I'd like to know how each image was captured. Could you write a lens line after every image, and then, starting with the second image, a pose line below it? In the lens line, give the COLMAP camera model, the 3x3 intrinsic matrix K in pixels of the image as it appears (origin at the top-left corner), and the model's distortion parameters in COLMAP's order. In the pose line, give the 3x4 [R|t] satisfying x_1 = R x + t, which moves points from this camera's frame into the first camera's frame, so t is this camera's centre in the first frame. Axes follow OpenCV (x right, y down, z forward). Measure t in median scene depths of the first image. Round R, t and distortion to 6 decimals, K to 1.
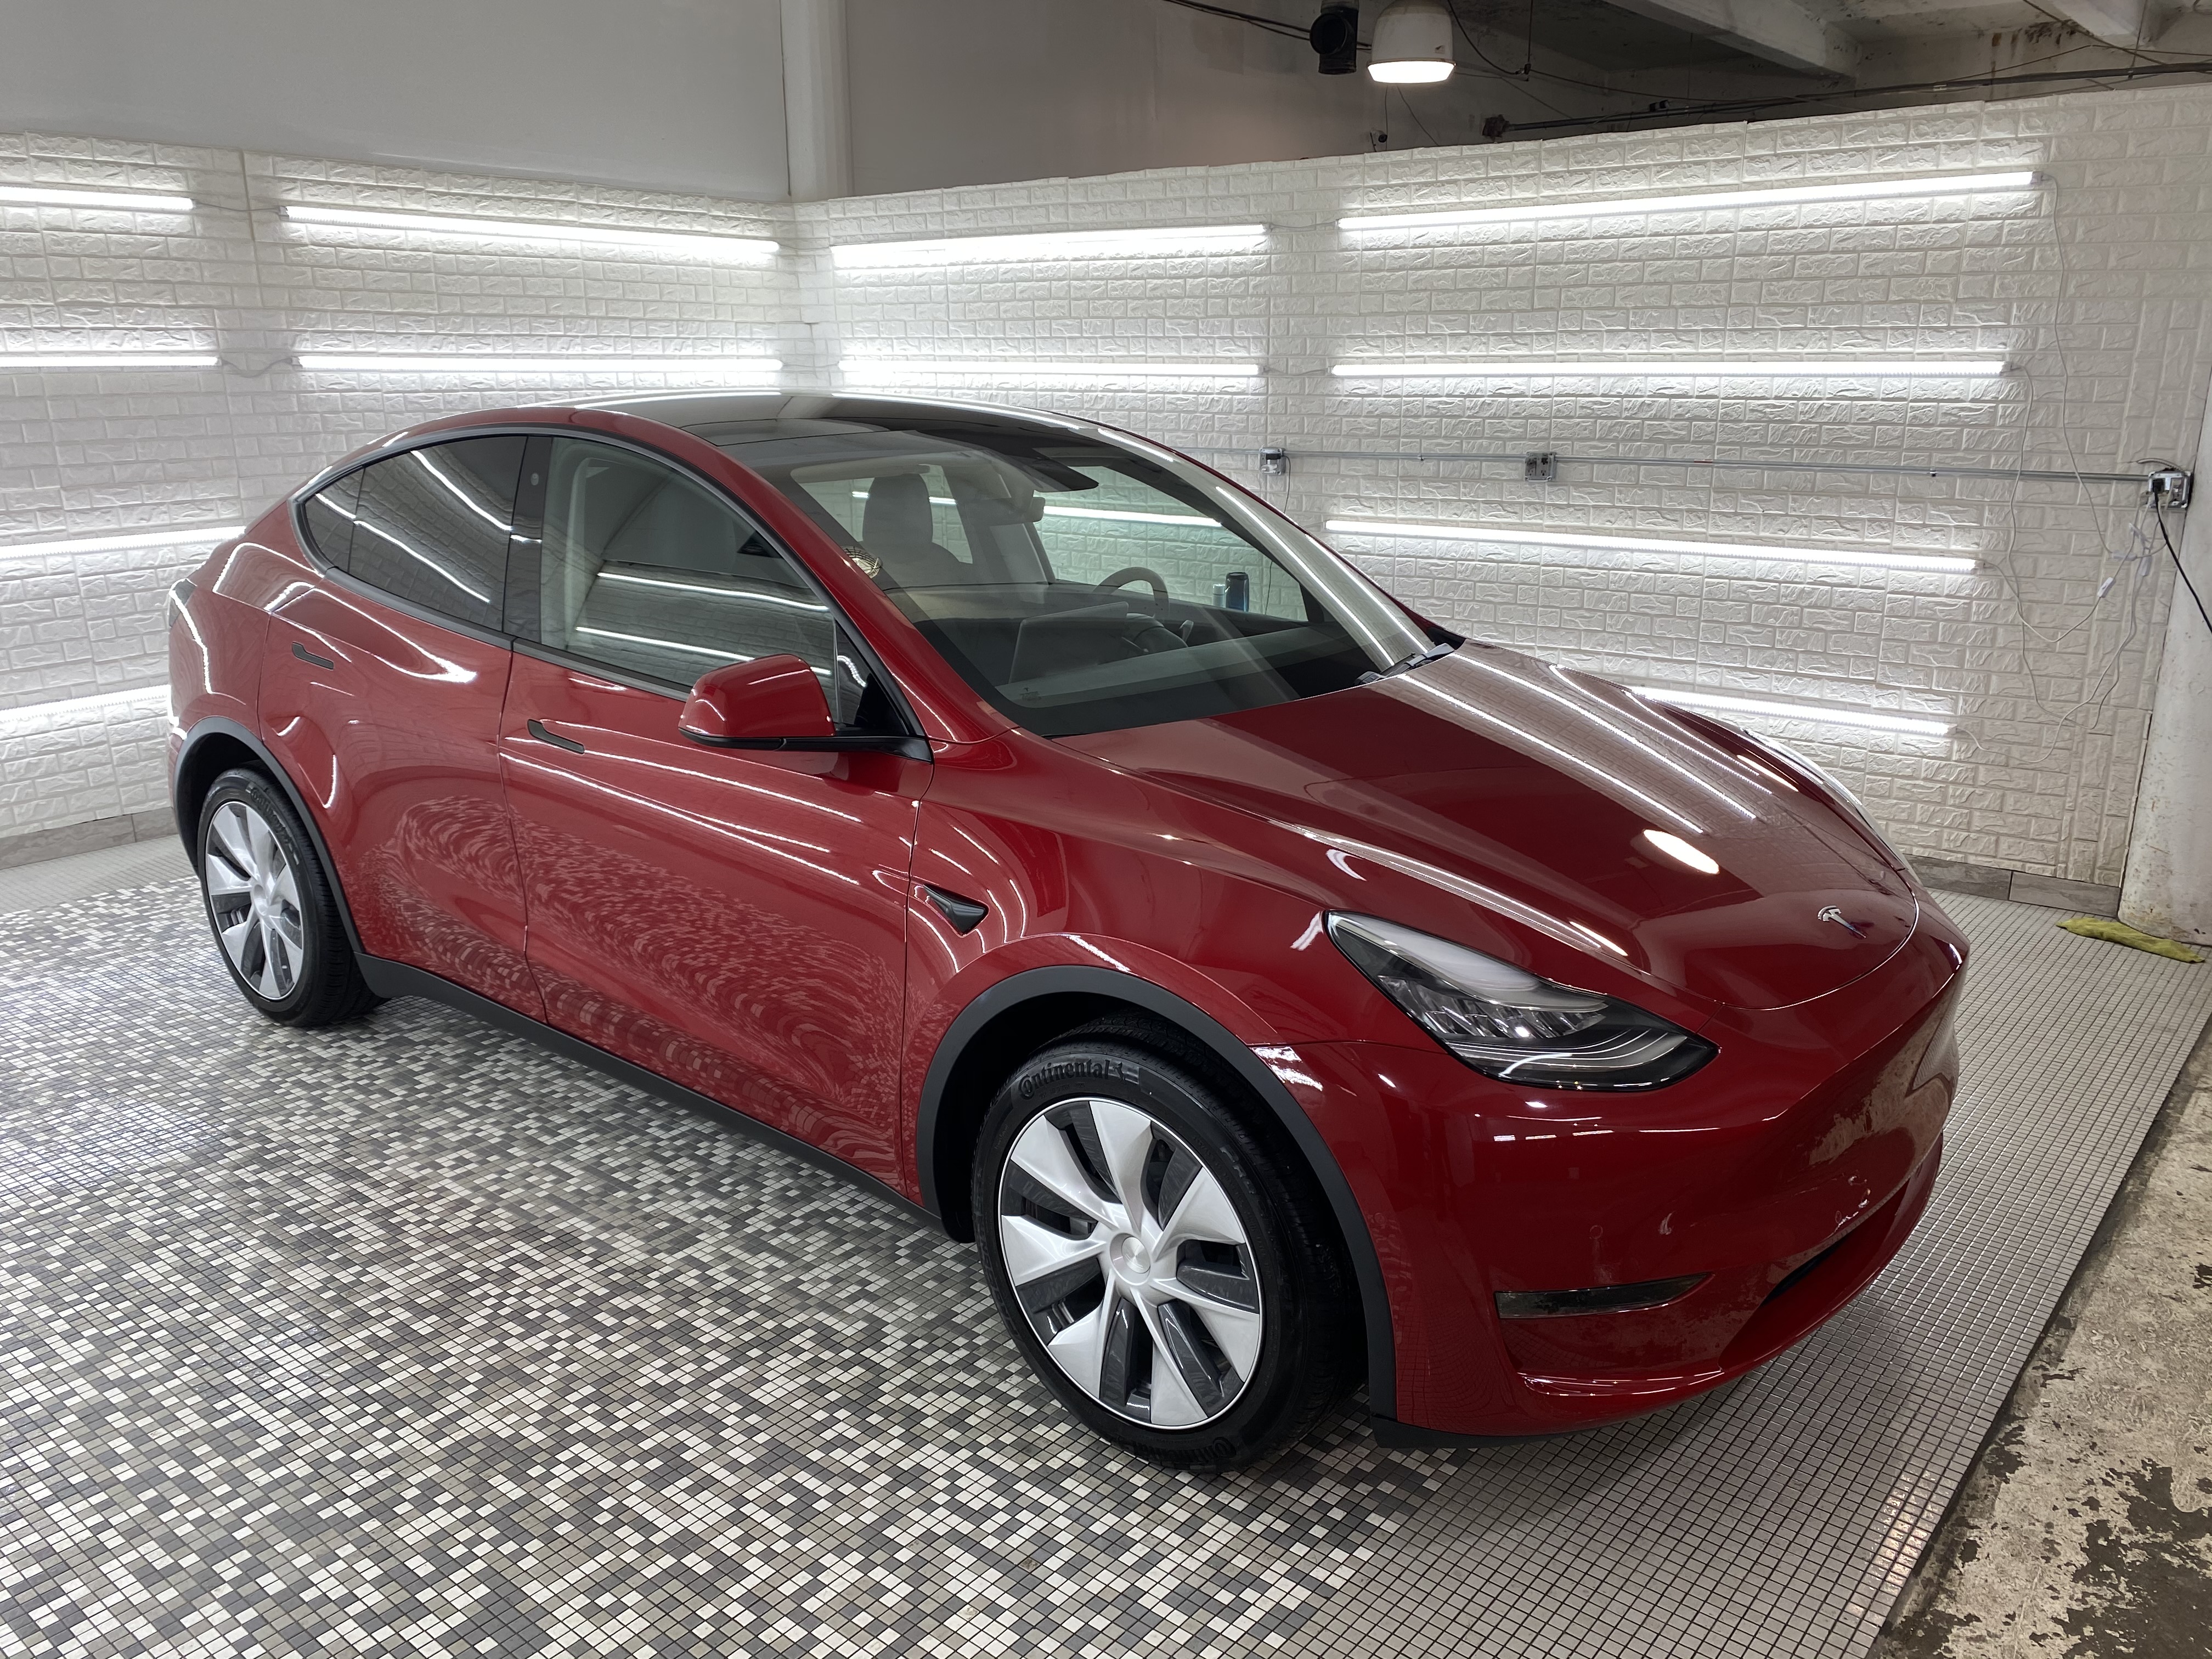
lens RADIAL K [[1667.9, 0, 1106.0], [0, 1667.9, 829.5], [0, 0, 1]] dist [0.030734, -0.015060]
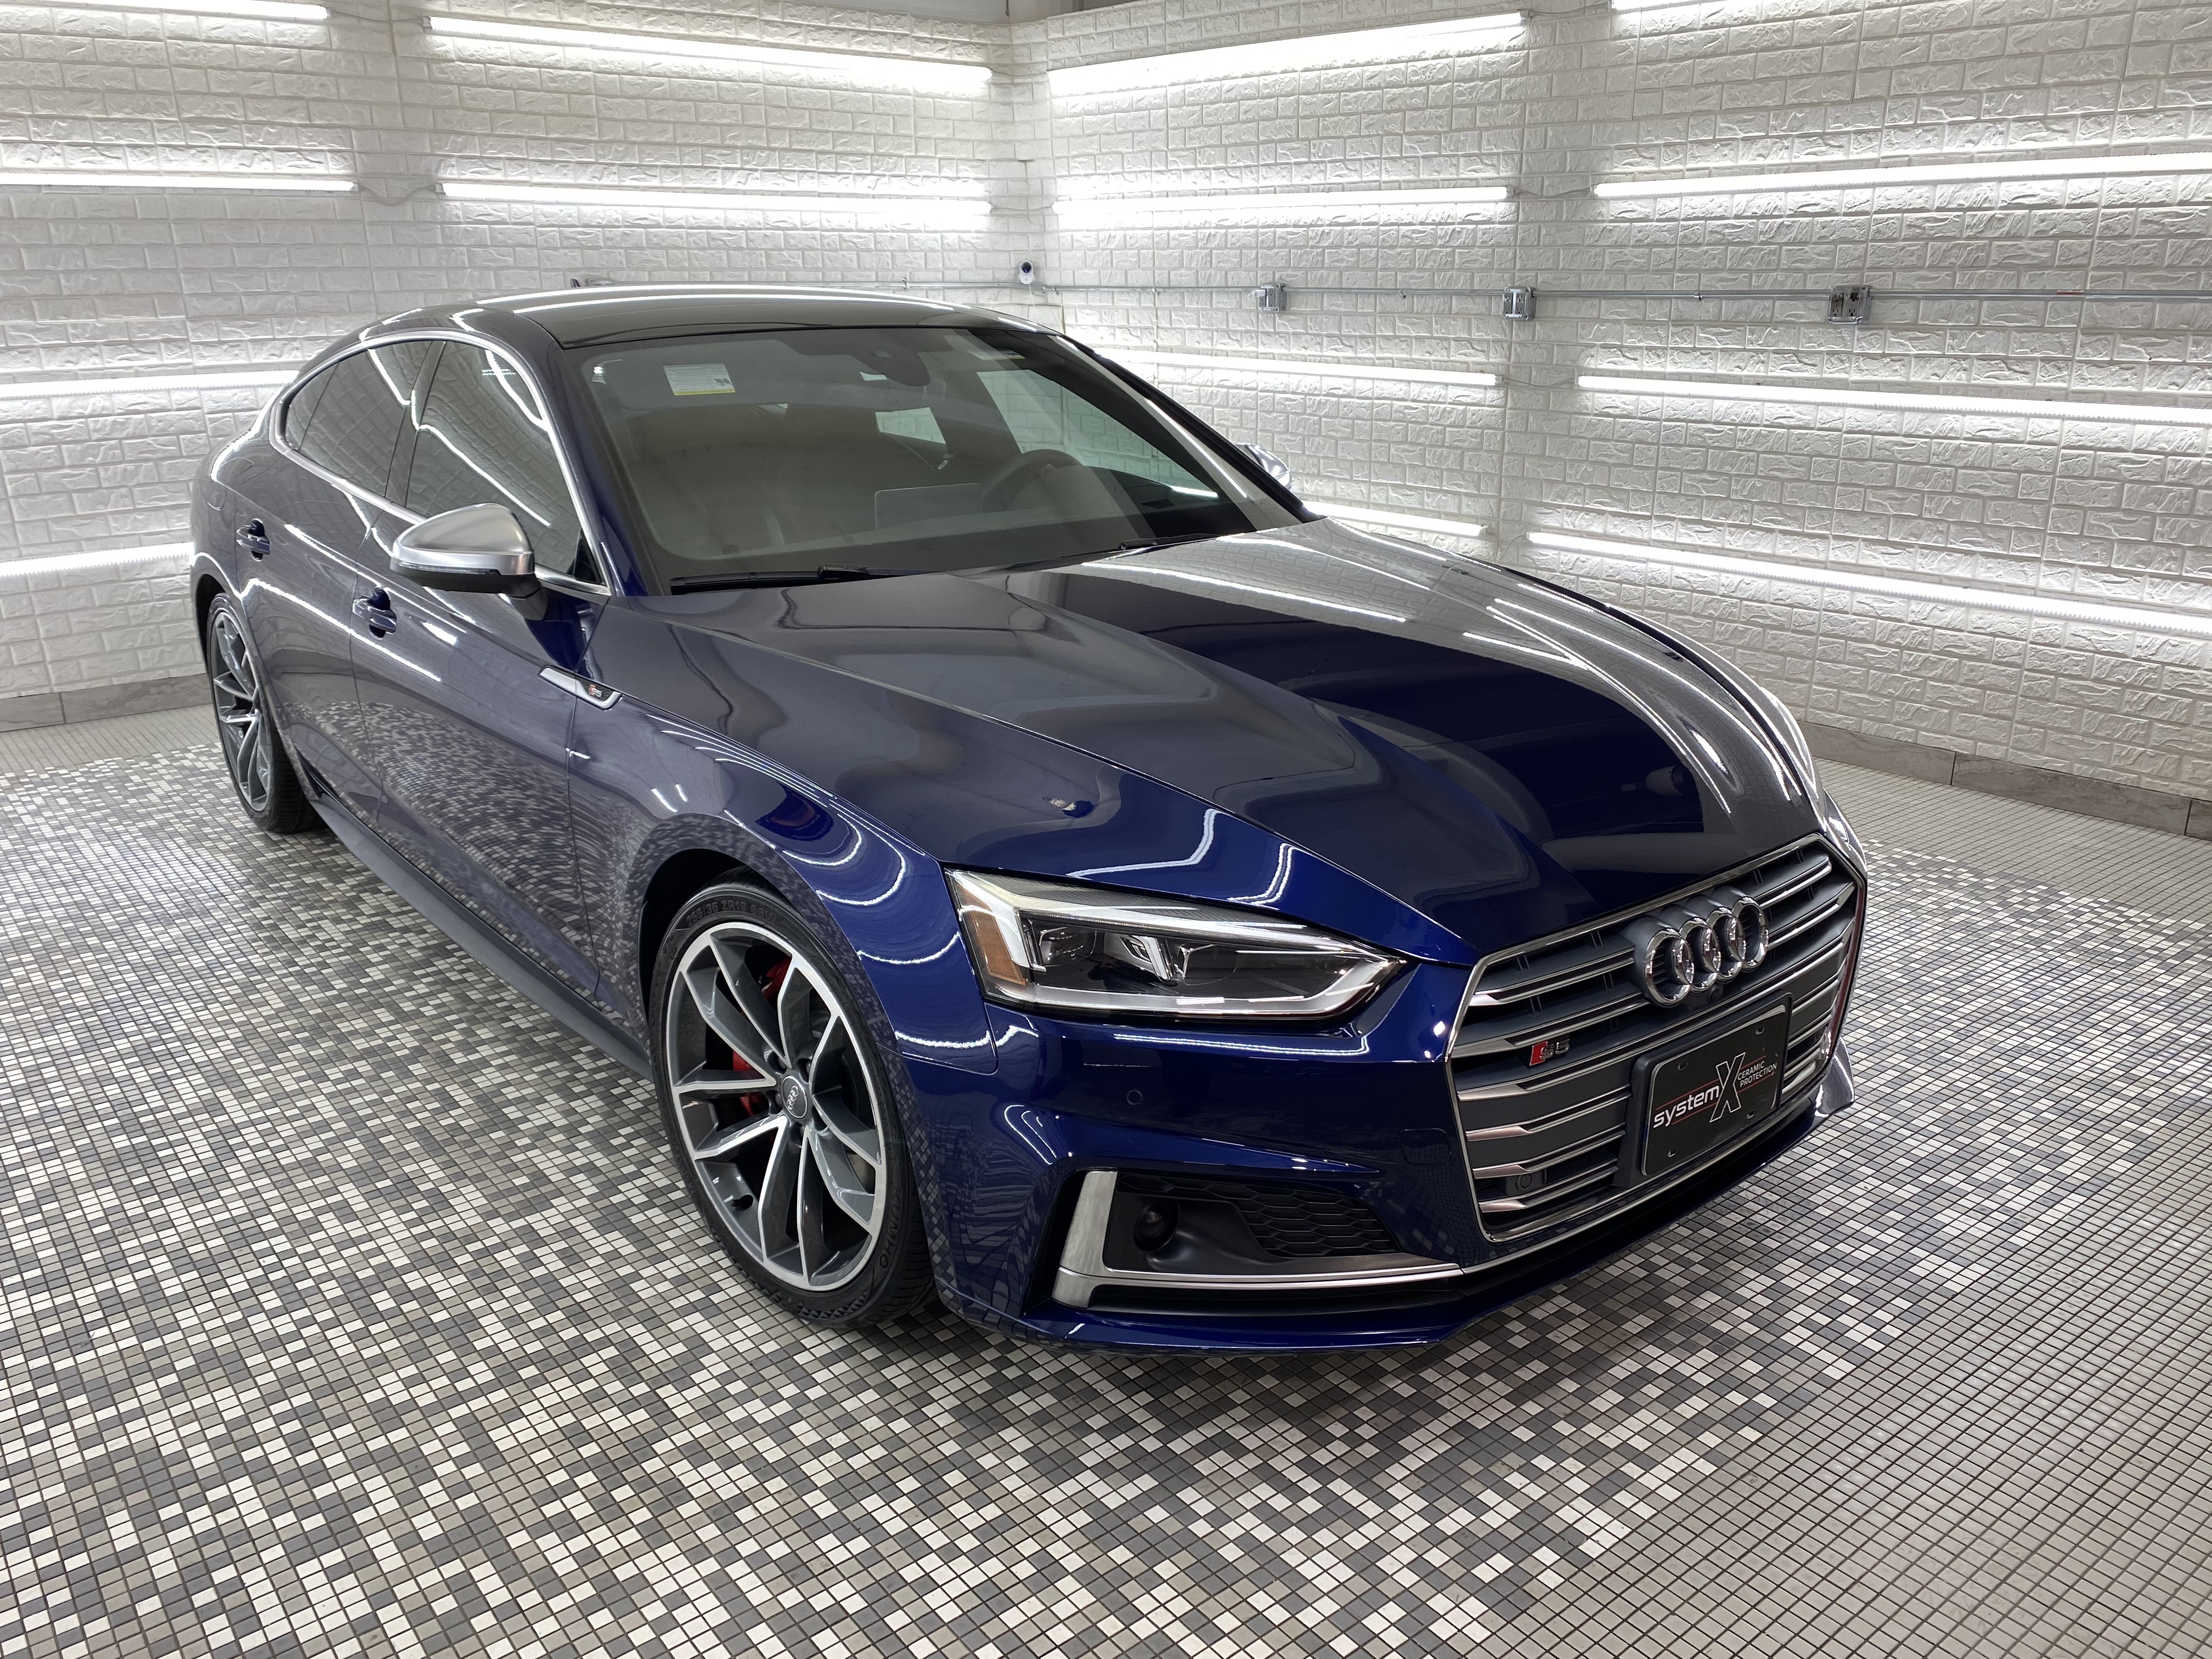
lens RADIAL K [[1681.9, 0, 1105.0], [0, 1681.9, 821.4], [0, 0, 1]] dist [0.012600, 0.005497]
pose [[0.979217, 0.062758, -0.192859, 0.105844], [-0.053491, 0.997167, 0.052892, 0.003159], [0.195632, -0.041477, 0.979800, 0.176301]]
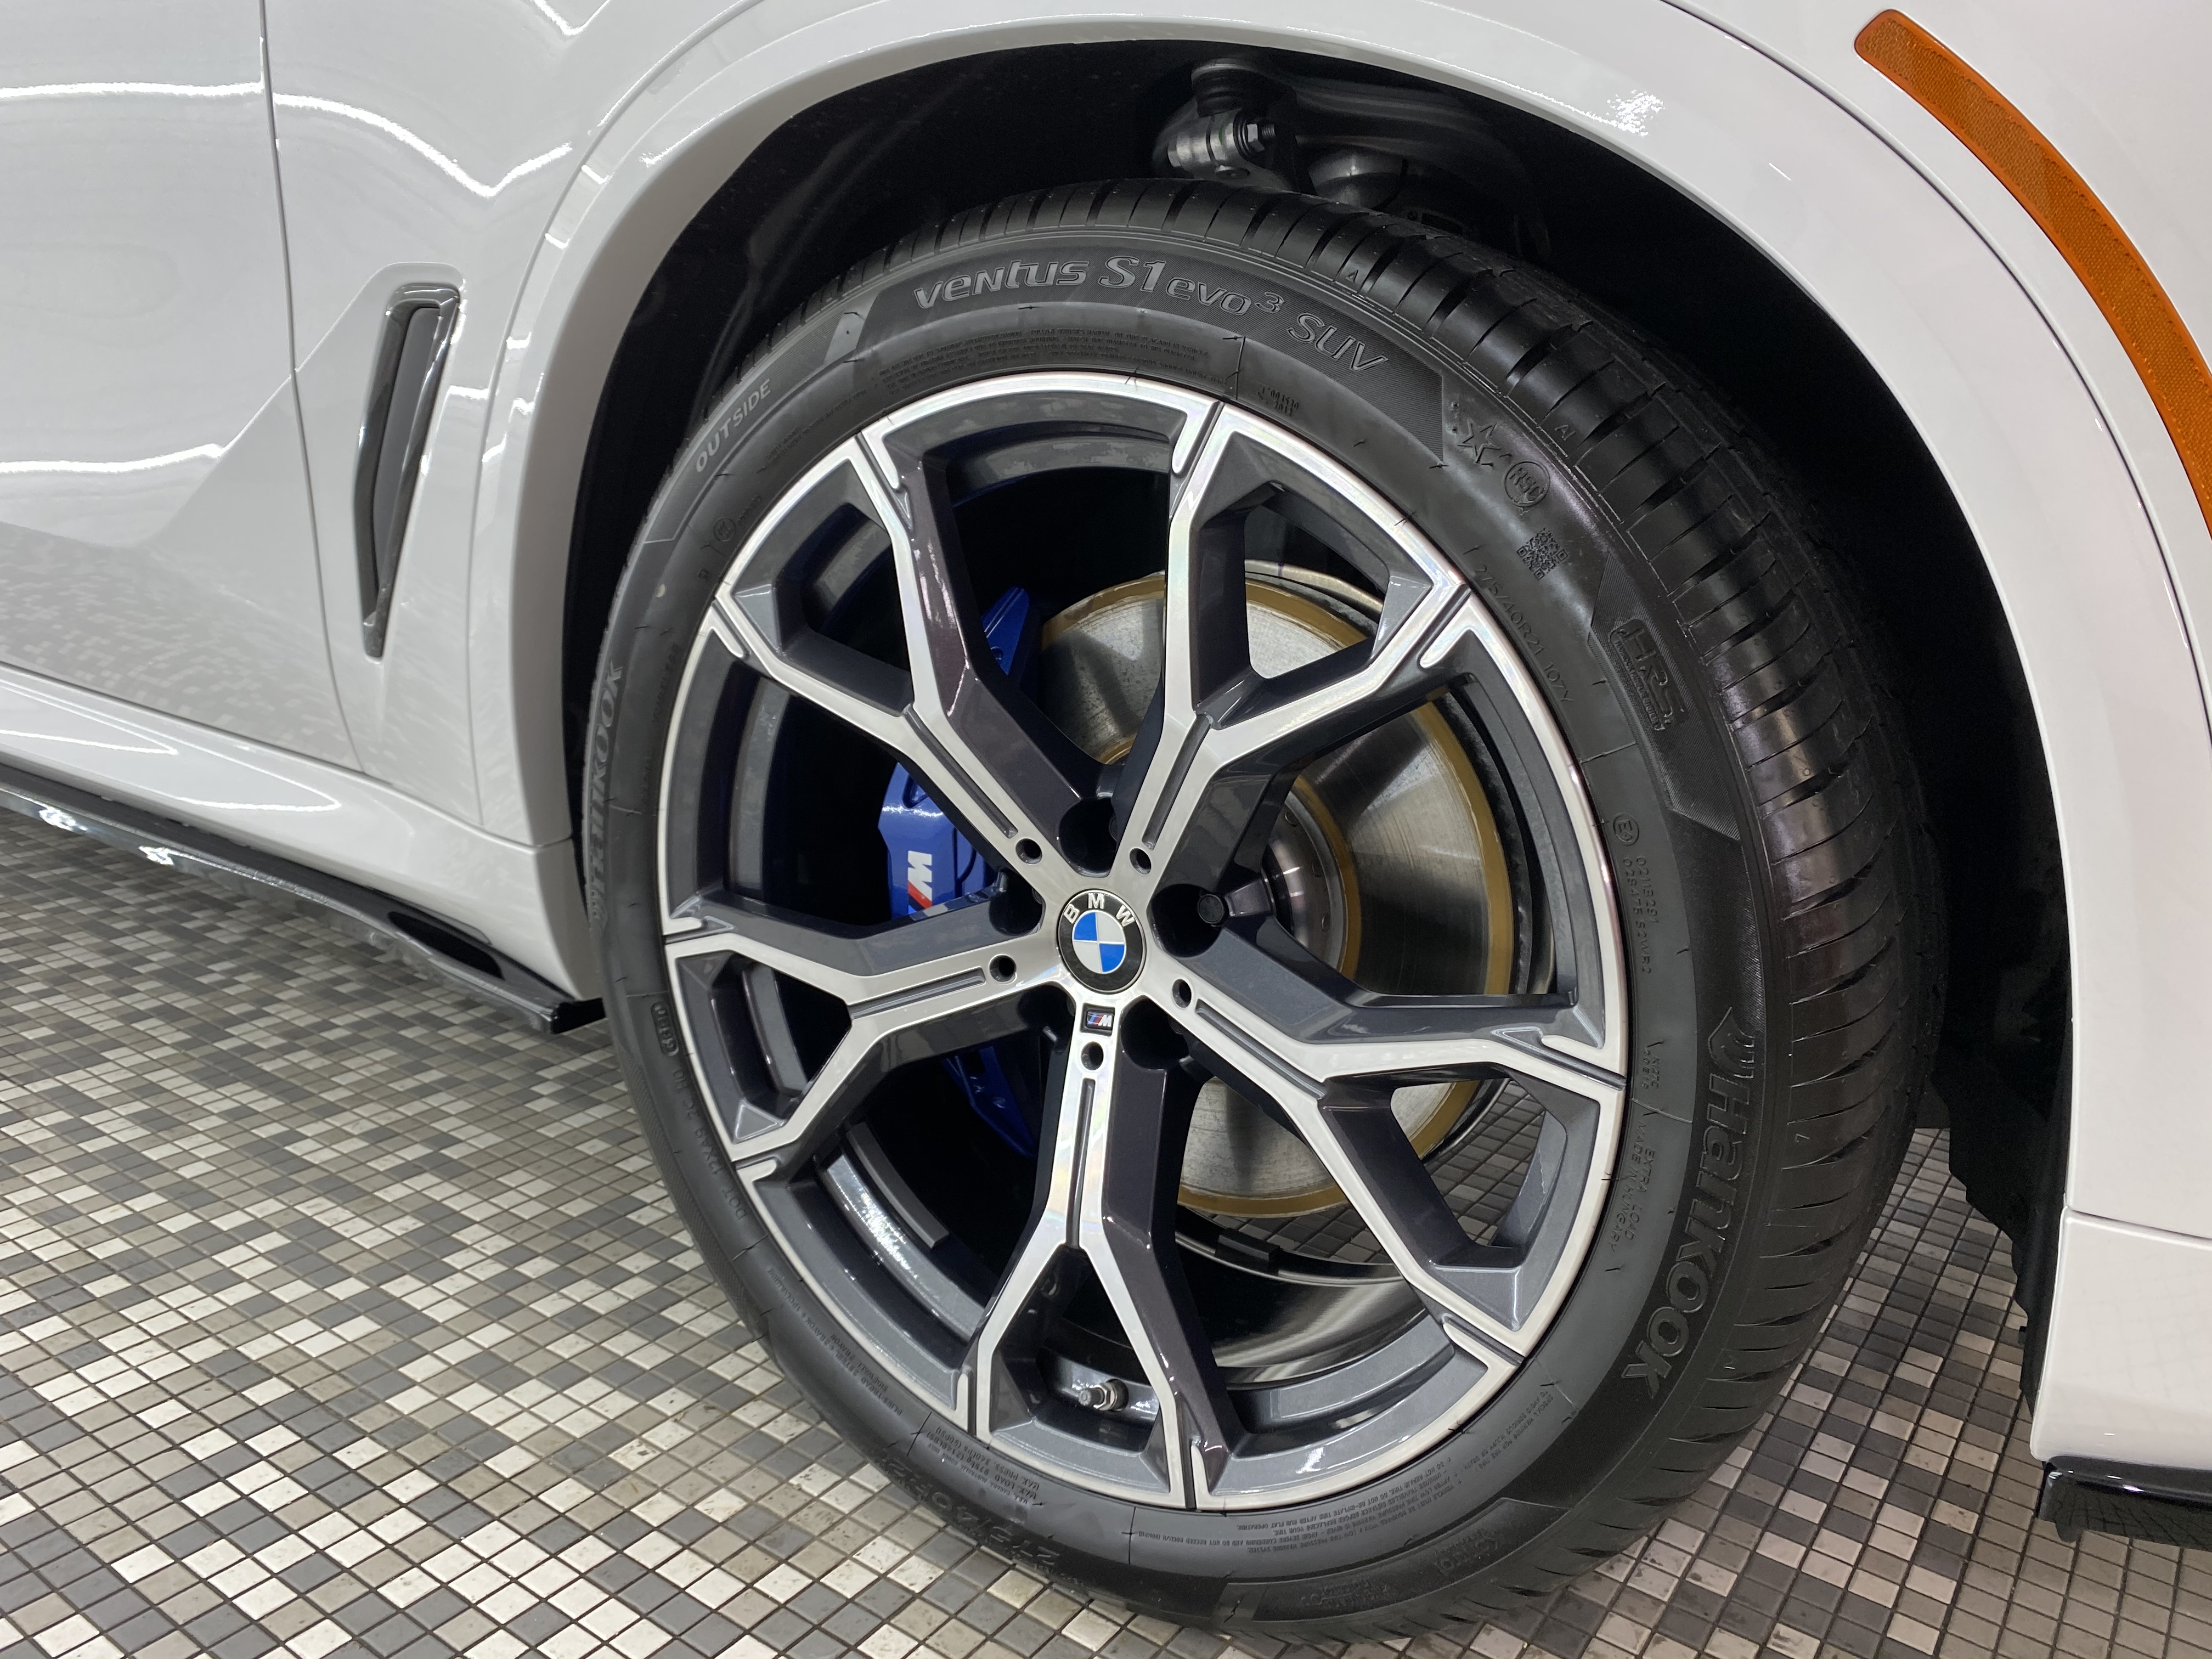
lens RADIAL K [[1681.9, 0, 1105.0], [0, 1681.9, 821.4], [0, 0, 1]] dist [0.012600, 0.005497]
pose [[0.995564, 0.029421, 0.089370, -0.006665], [-0.029101, 0.999565, -0.004889, 0.113980], [-0.089475, 0.002267, 0.995986, 0.333534]]
